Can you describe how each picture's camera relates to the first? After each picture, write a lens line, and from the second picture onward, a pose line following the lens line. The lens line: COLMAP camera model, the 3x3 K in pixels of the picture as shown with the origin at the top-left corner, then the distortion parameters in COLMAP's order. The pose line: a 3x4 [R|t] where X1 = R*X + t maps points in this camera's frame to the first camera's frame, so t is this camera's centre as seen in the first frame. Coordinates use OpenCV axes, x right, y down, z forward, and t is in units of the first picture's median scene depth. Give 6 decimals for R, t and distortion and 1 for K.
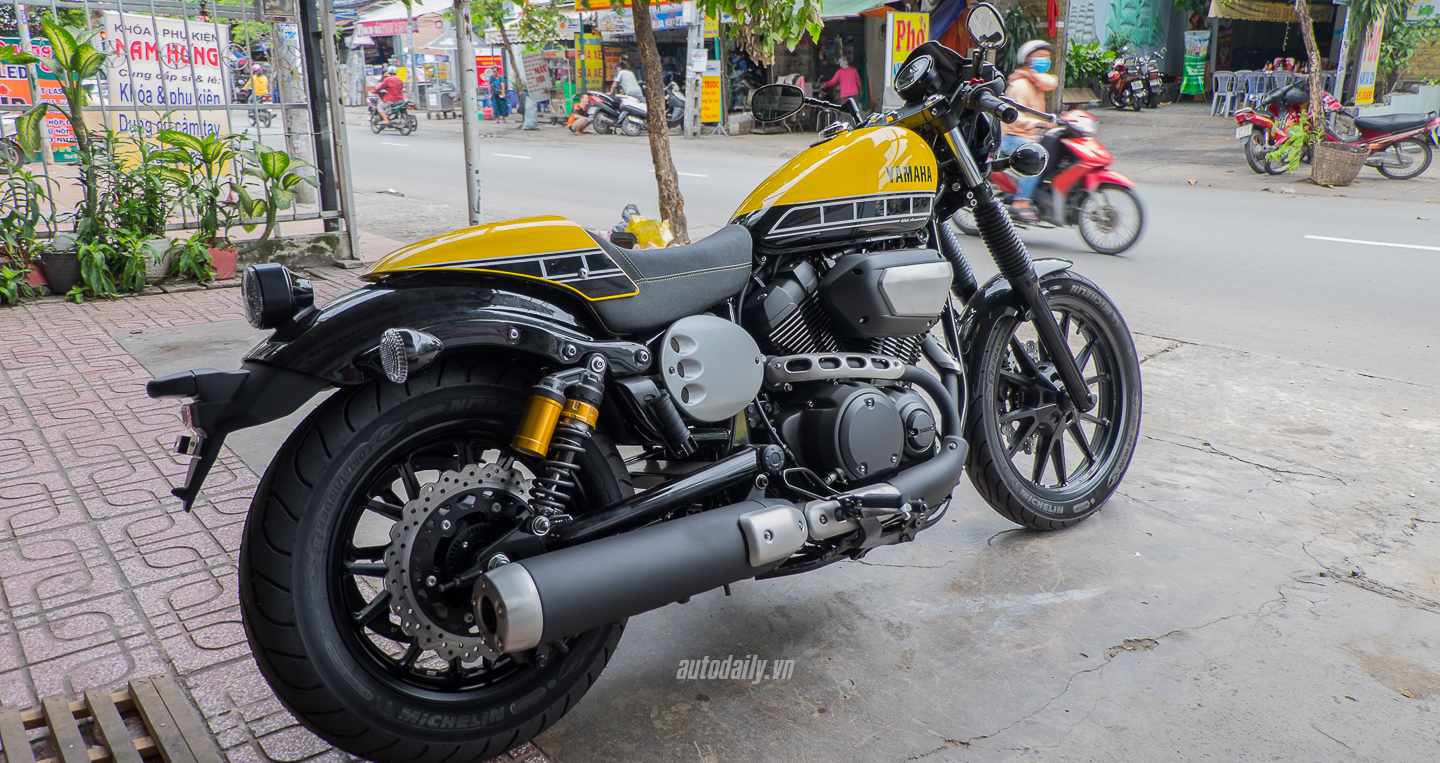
lens RADIAL K [[1017.3, 0, 720.0], [0, 1017.3, 381.5], [0, 0, 1]] dist [-0.013123, -0.000915]
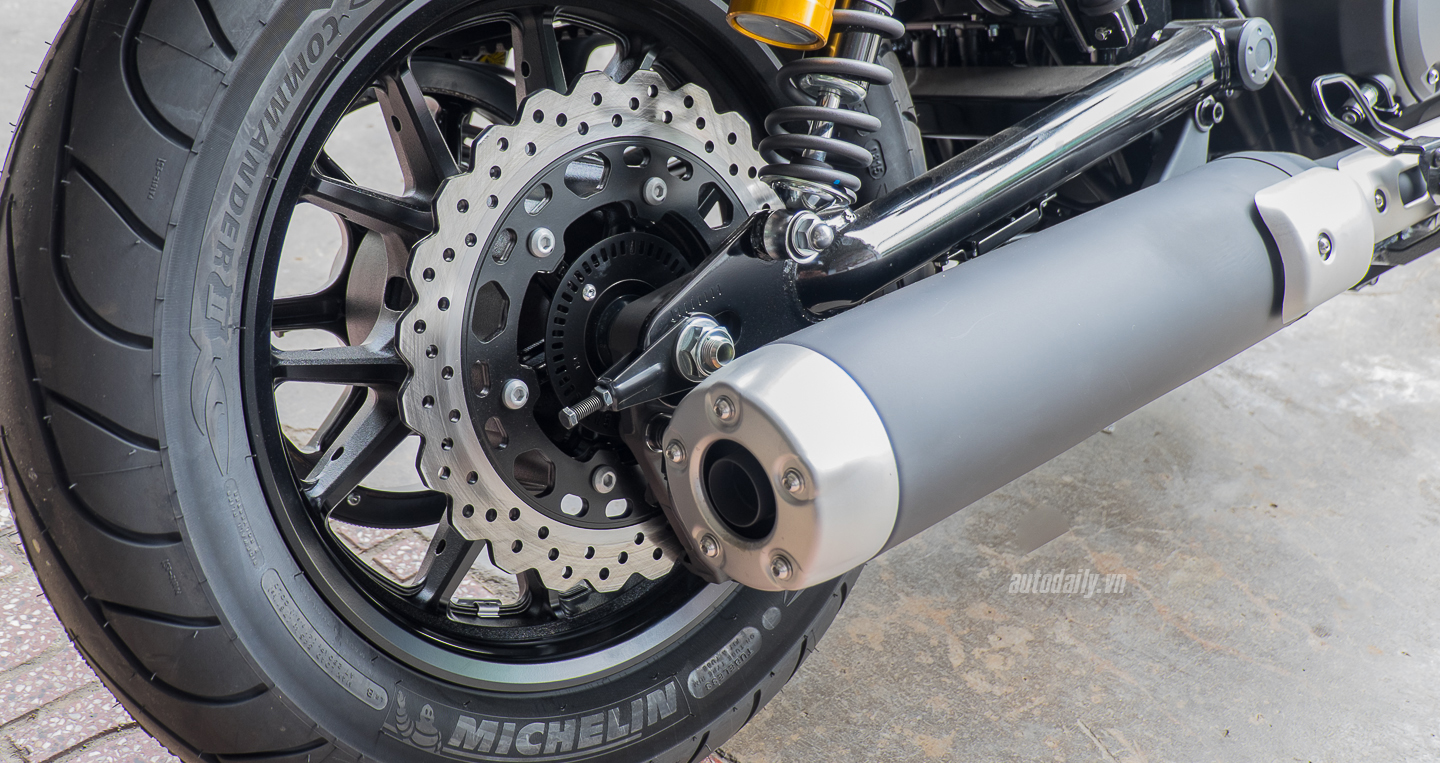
lens RADIAL K [[1697.7, 0, 720.0], [0, 1697.7, 381.5], [0, 0, 1]] dist [0.000129, -0.004168]
pose [[0.997386, -0.031814, 0.064882, -0.250850], [0.015437, 0.970950, 0.238782, 0.046213], [-0.070594, -0.237157, 0.968903, 0.399444]]
